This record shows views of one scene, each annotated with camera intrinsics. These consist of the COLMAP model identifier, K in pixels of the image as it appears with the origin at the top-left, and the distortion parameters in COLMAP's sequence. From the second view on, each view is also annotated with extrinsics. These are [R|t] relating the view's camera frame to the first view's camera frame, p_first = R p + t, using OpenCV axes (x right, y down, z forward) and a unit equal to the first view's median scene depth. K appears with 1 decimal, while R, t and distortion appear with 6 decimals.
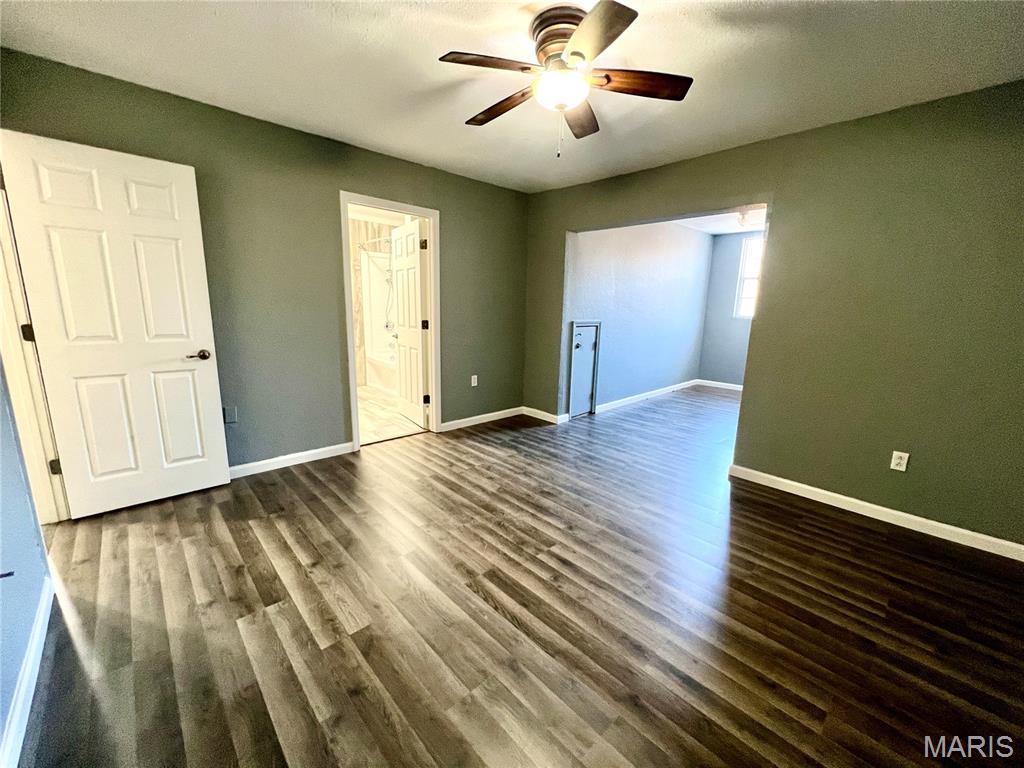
lens RADIAL K [[407.8, 0, 512.0], [0, 407.8, 384.0], [0, 0, 1]] dist [0.000076, -0.000006]
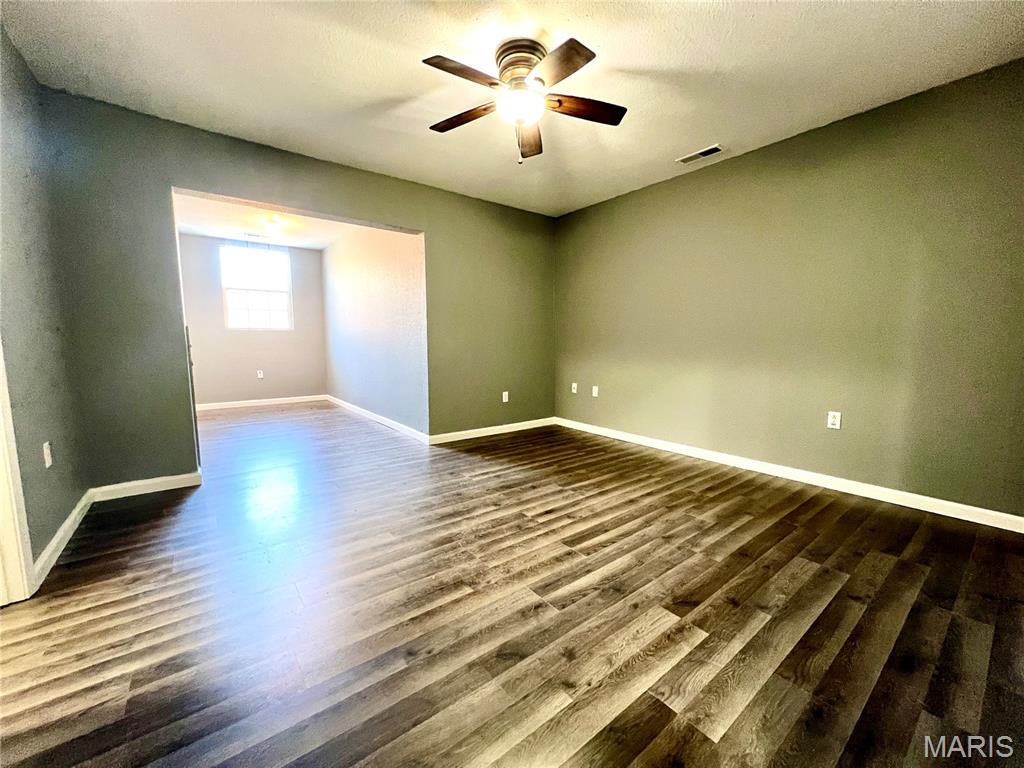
lens RADIAL K [[407.8, 0, 512.0], [0, 407.8, 384.0], [0, 0, 1]] dist [0.000076, -0.000006]
pose [[0.096352, -0.131102, 0.986675, -1.195009], [0.191335, 0.975240, 0.110898, -0.091252], [-0.976784, 0.178100, 0.119051, 1.076094]]
